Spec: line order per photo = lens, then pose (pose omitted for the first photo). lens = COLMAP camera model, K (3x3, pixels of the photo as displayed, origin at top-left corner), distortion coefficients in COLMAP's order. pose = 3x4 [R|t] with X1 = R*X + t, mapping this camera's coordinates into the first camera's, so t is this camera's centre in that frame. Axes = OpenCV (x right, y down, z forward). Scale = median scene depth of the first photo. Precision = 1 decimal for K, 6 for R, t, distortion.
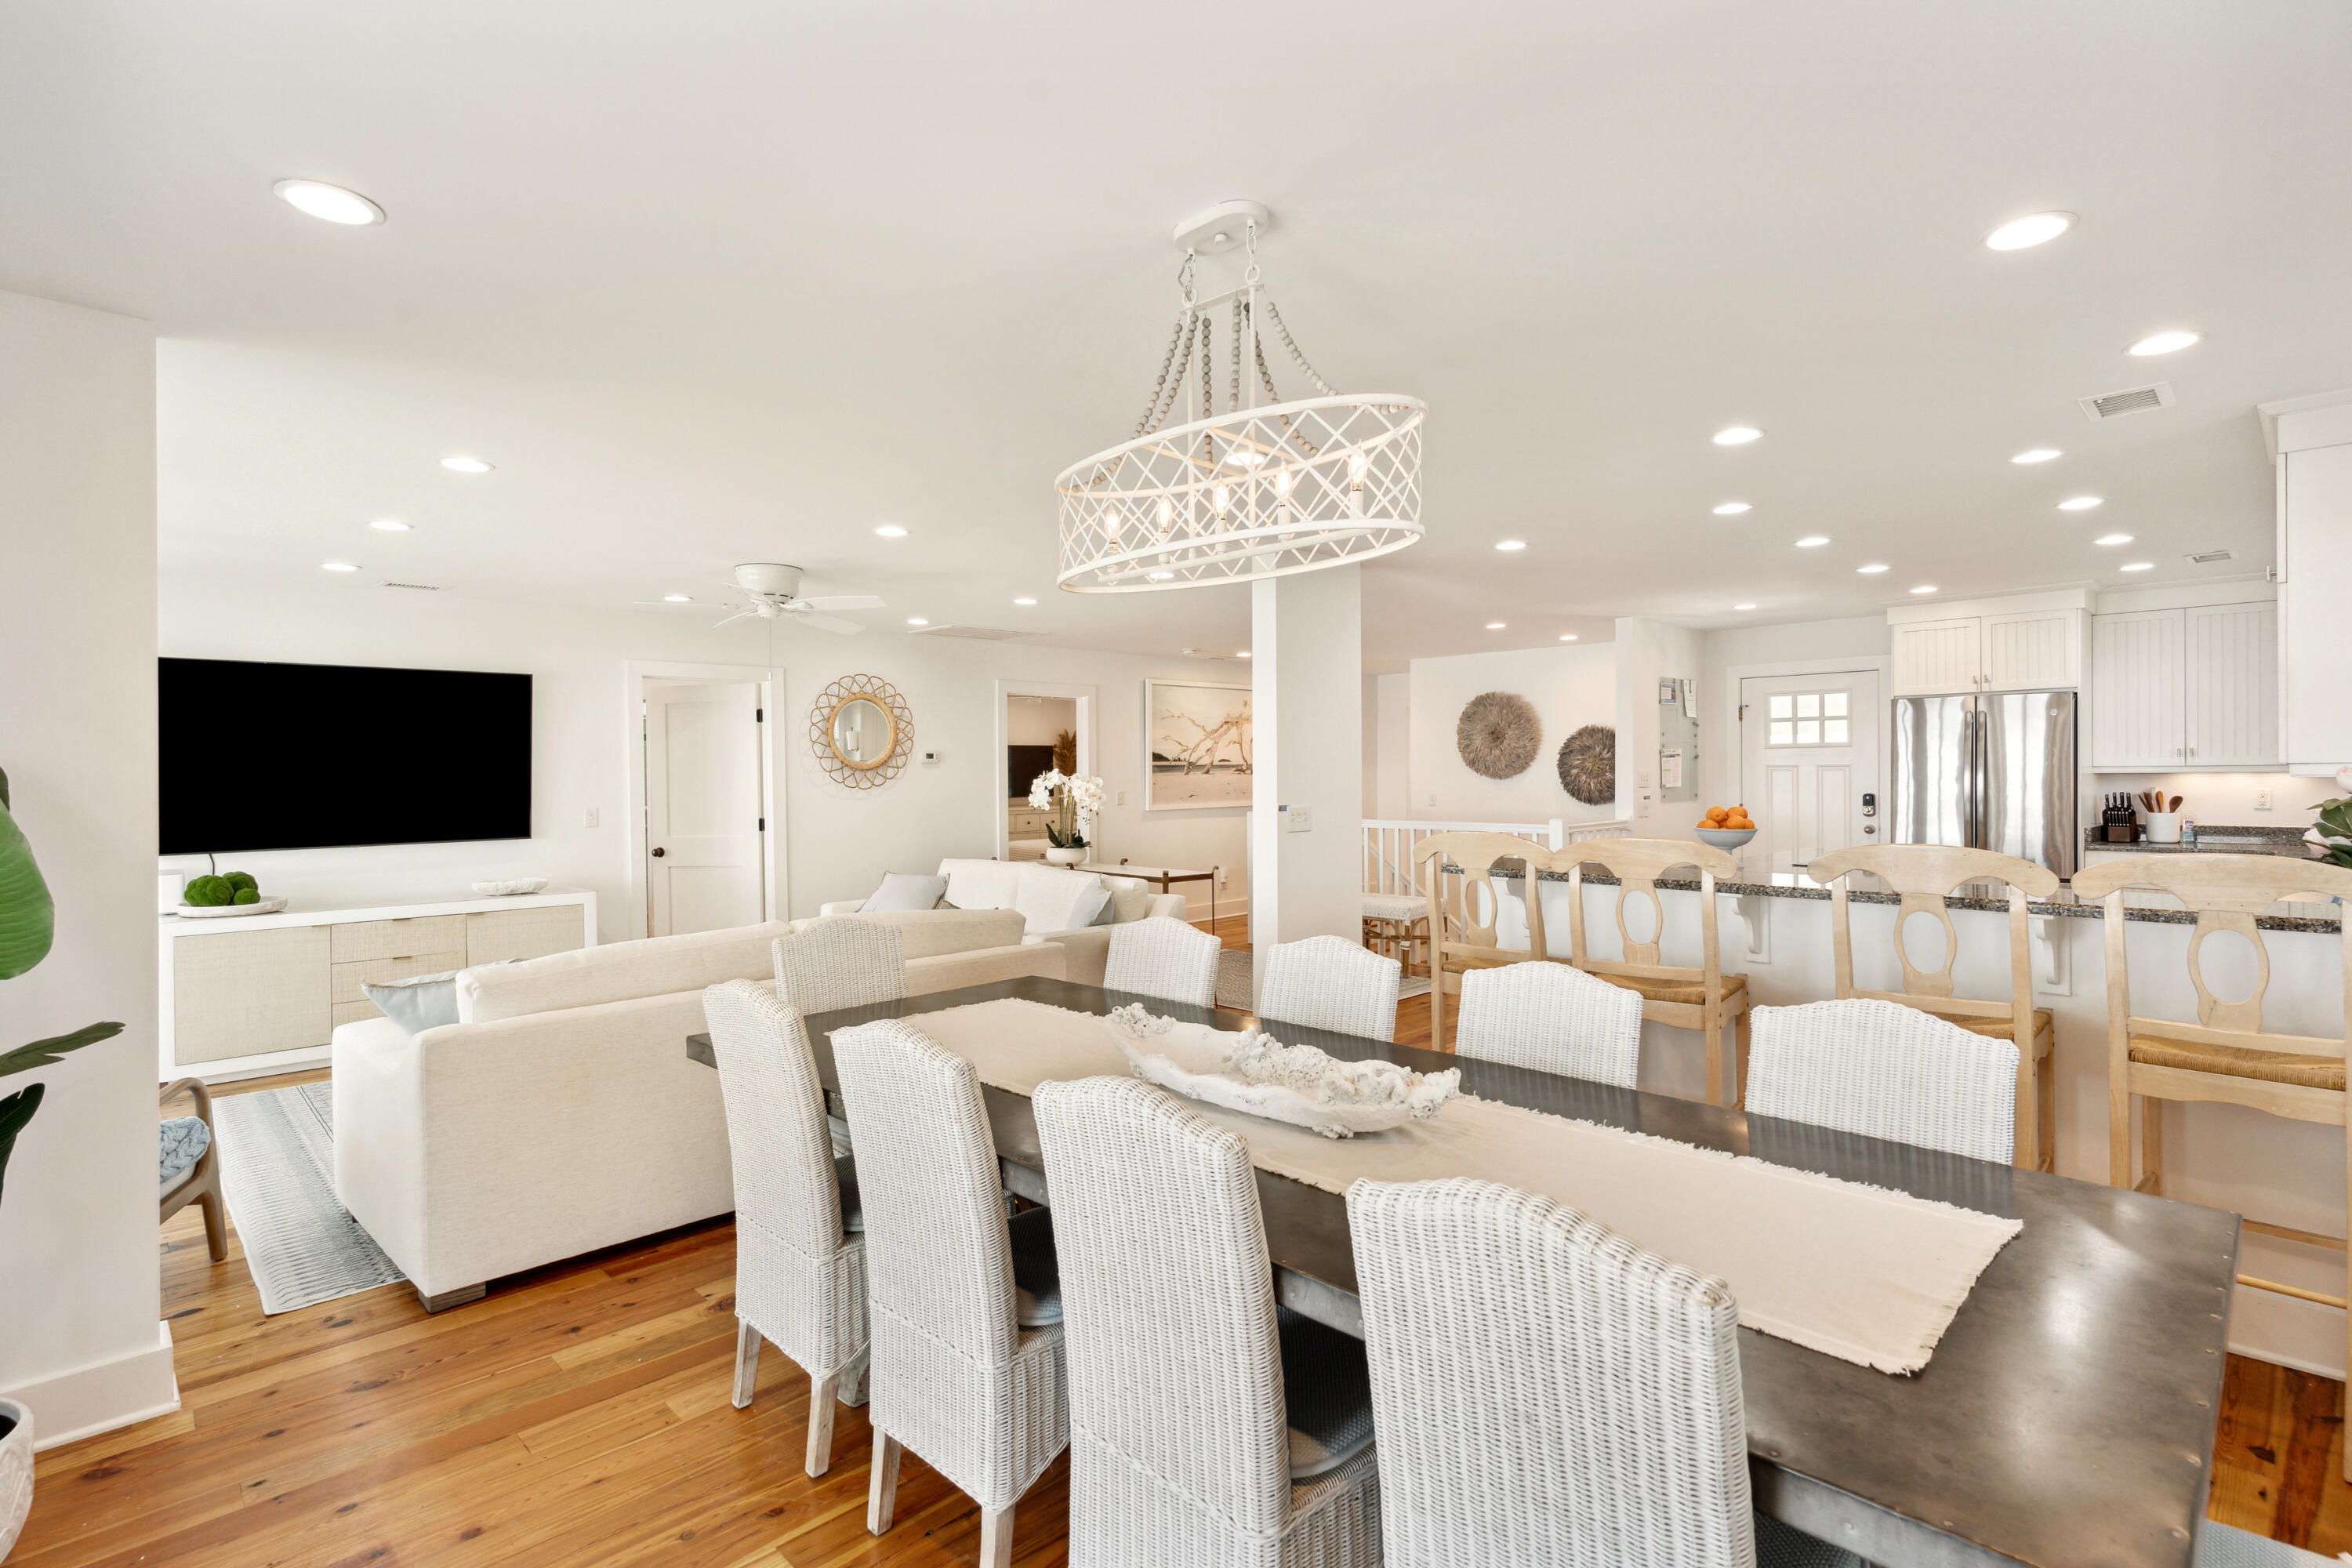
lens RADIAL K [[1137.8, 0, 1184.8], [0, 1137.8, 772.5], [0, 0, 1]] dist [0.004934, 0.002417]
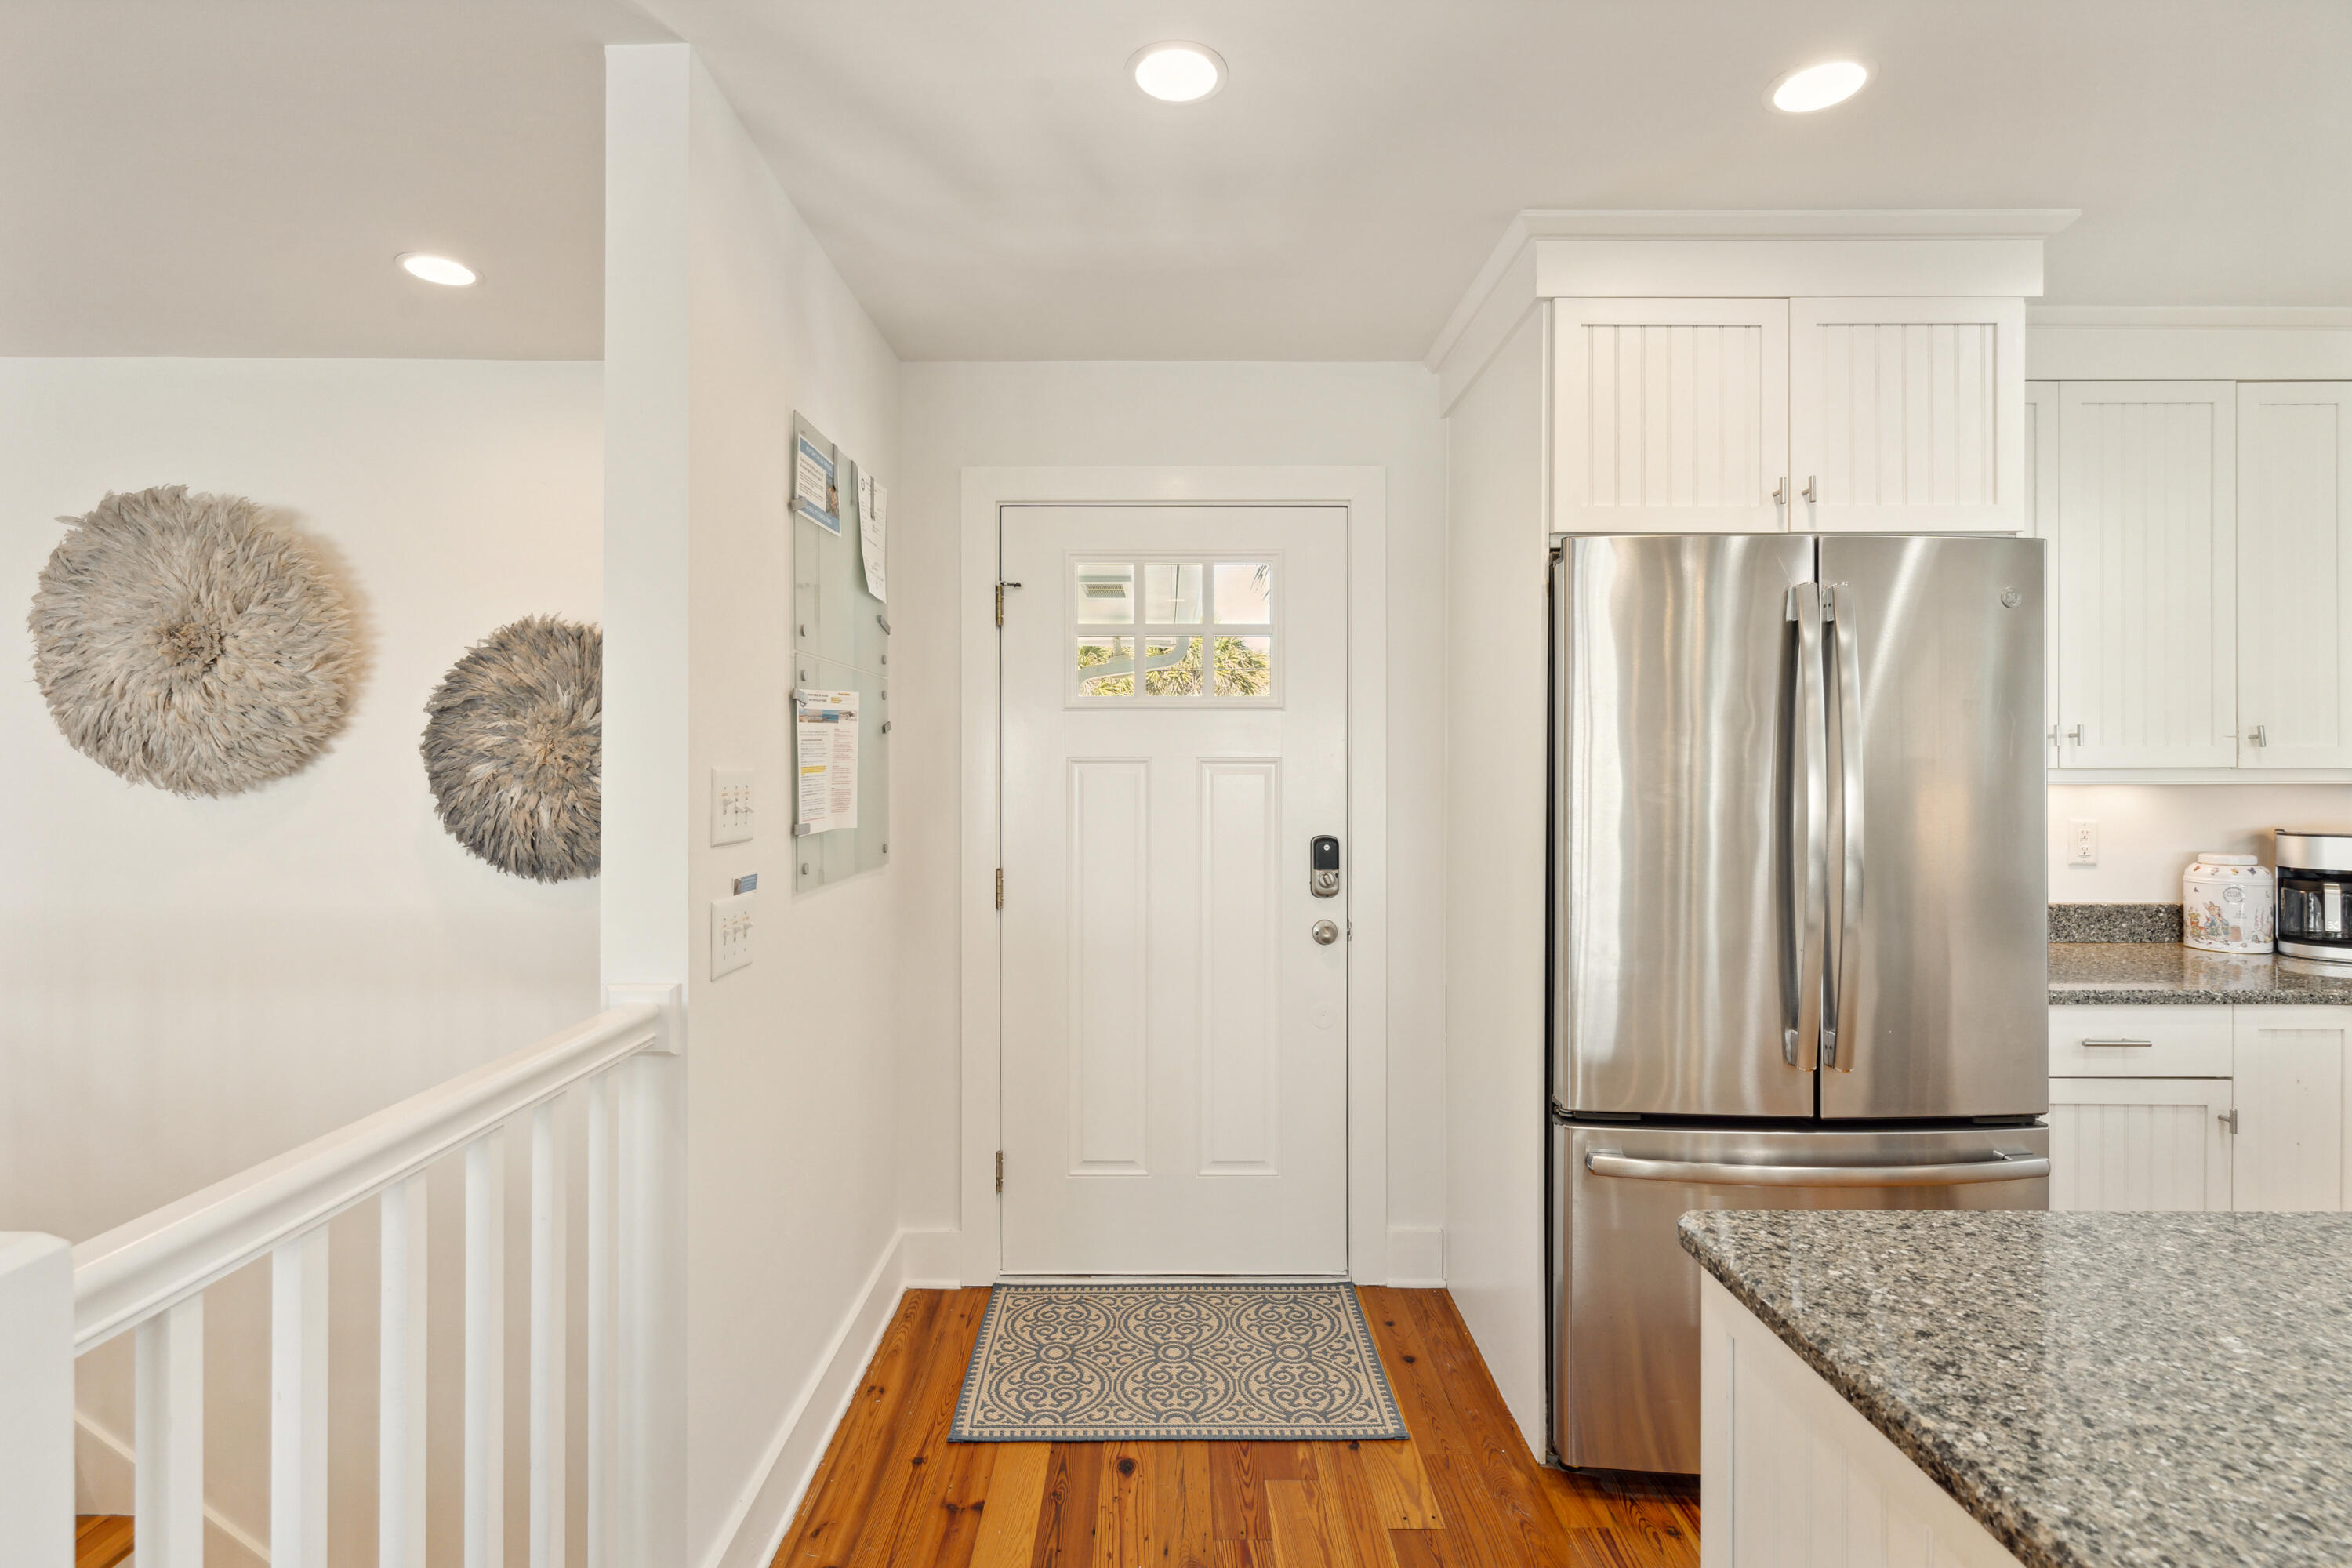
lens RADIAL K [[1137.8, 0, 1177.2], [0, 1137.8, 771.4], [0, 0, 1]] dist [0.004934, 0.002417]
pose [[0.704602, 0.005140, 0.709584, 0.297643], [-0.006383, 0.999979, -0.000905, -0.001645], [-0.709574, -0.003892, 0.704621, 0.759345]]
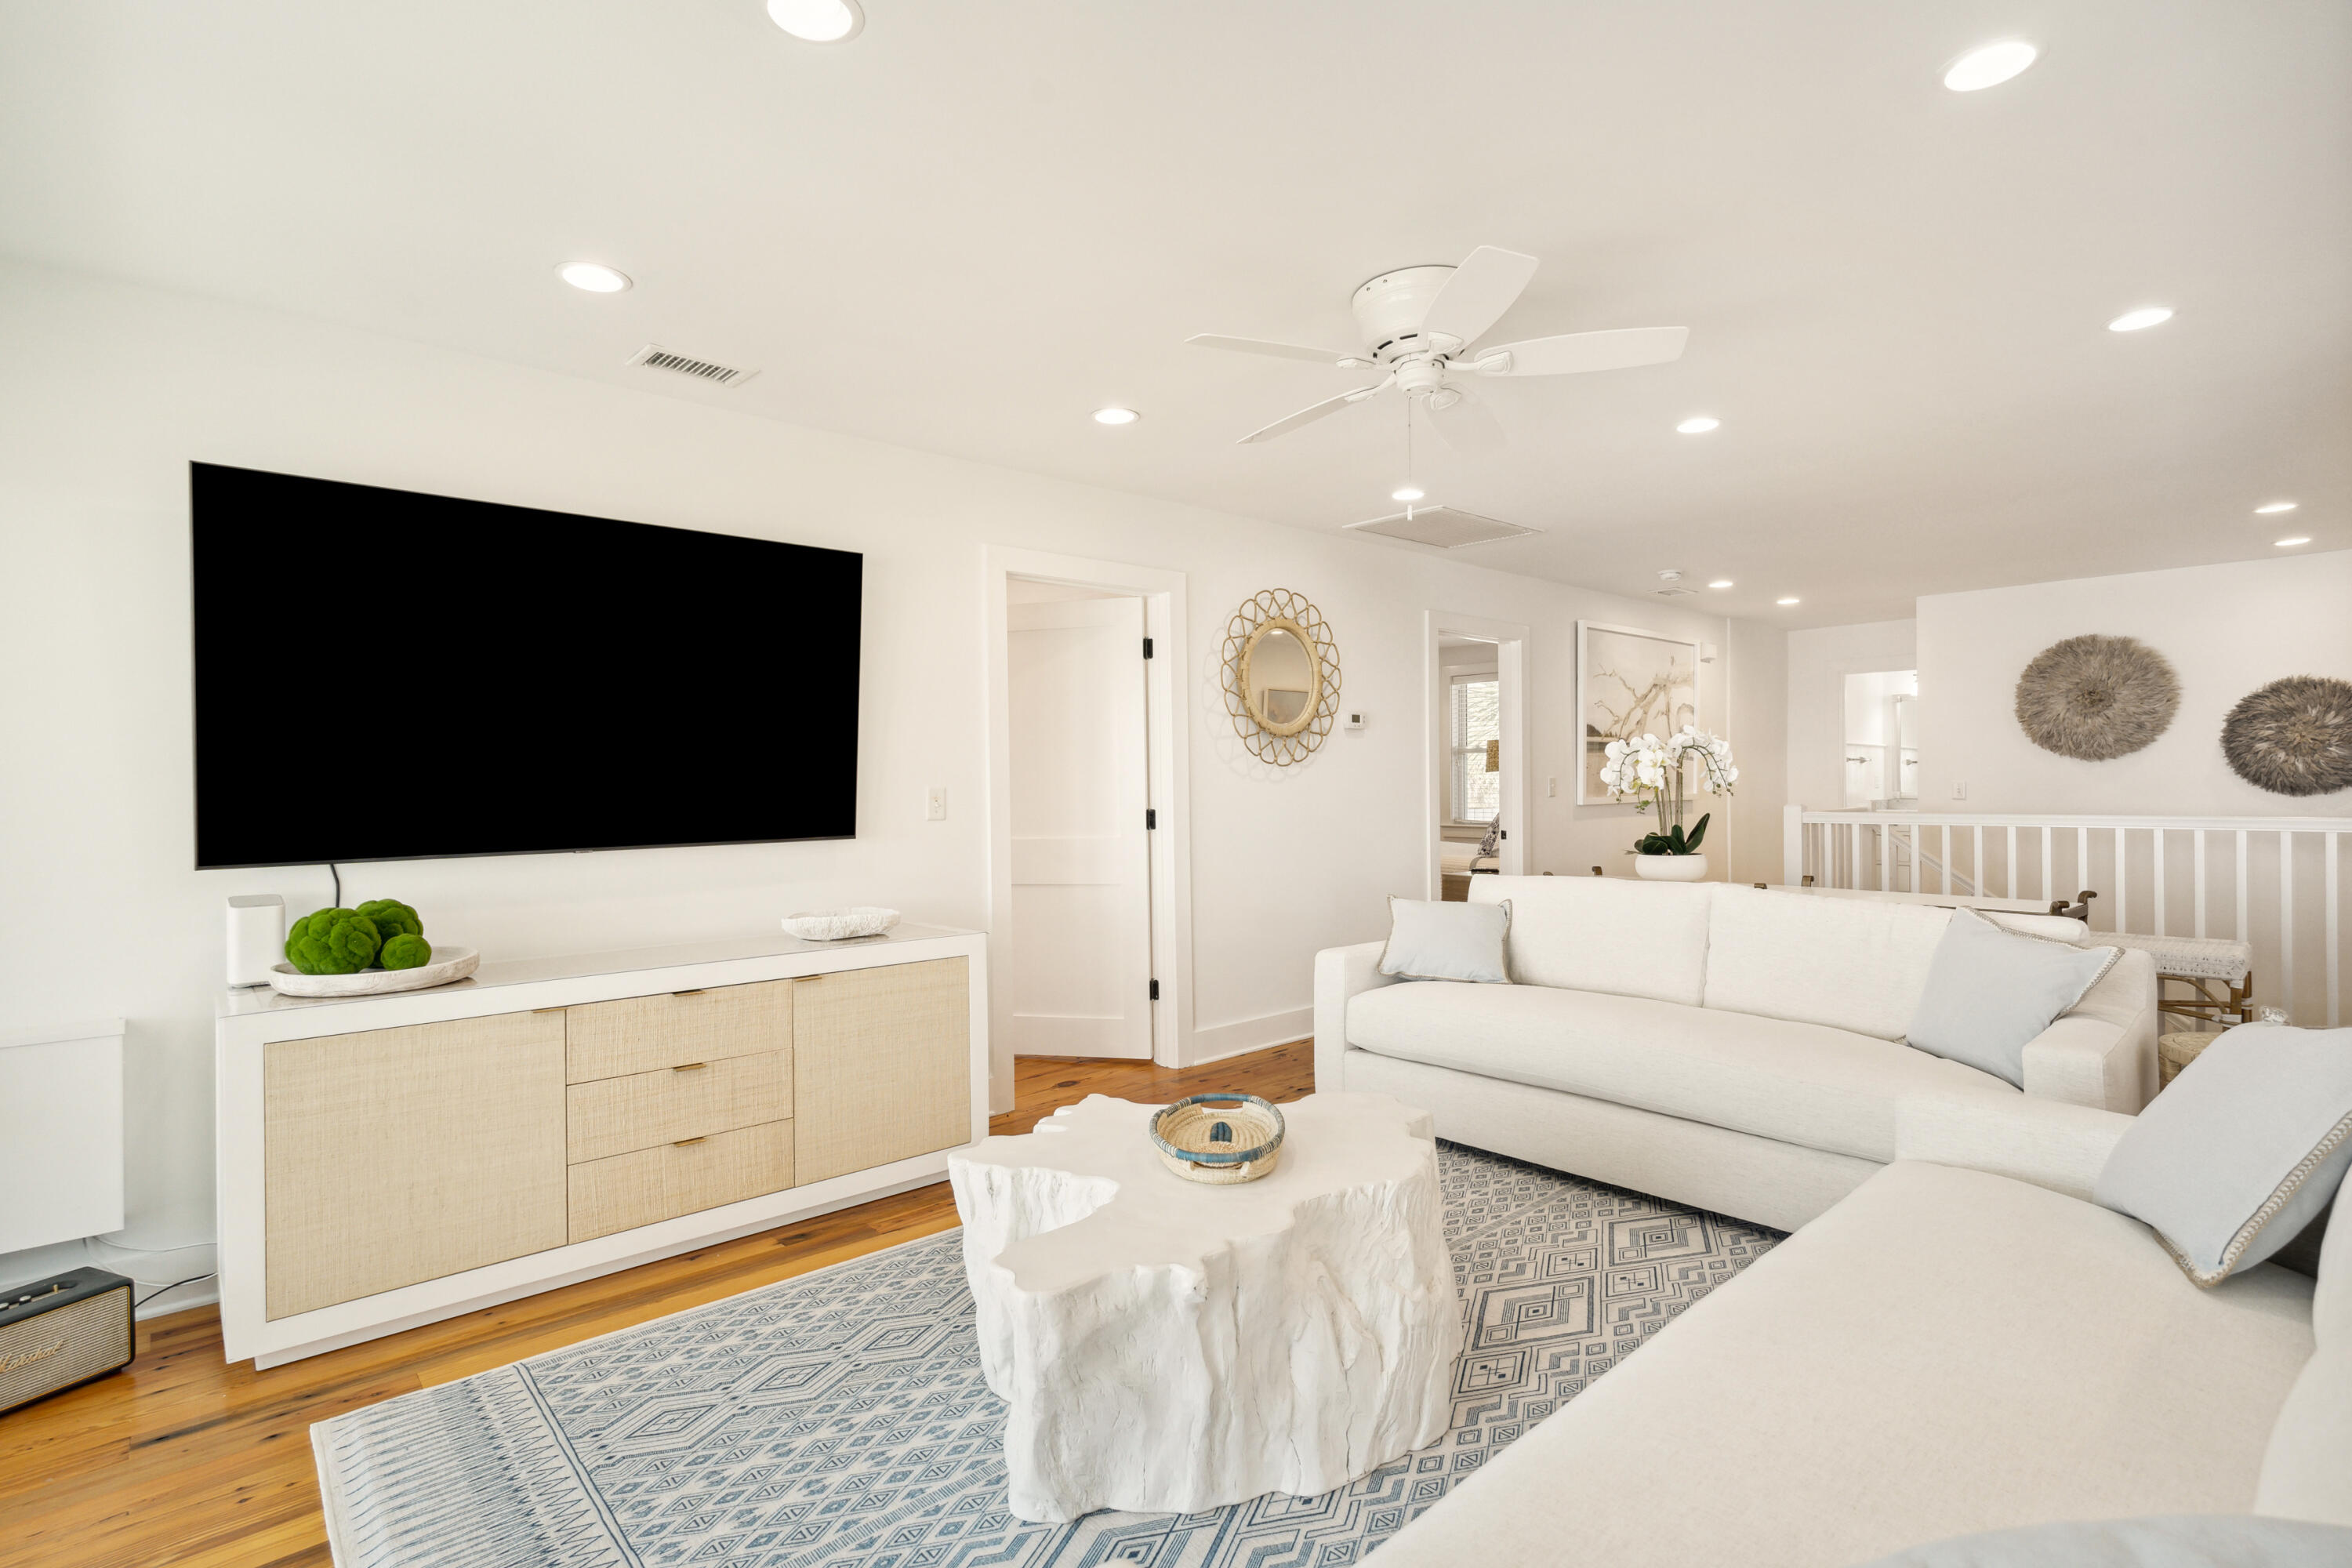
lens RADIAL K [[1137.8, 0, 1187.7], [0, 1137.8, 766.3], [0, 0, 1]] dist [0.004934, 0.002417]
pose [[0.999679, -0.000591, -0.025319, -0.321091], [0.000209, 0.999886, -0.015086, 0.024617], [0.025325, 0.015076, 0.999566, 0.350554]]
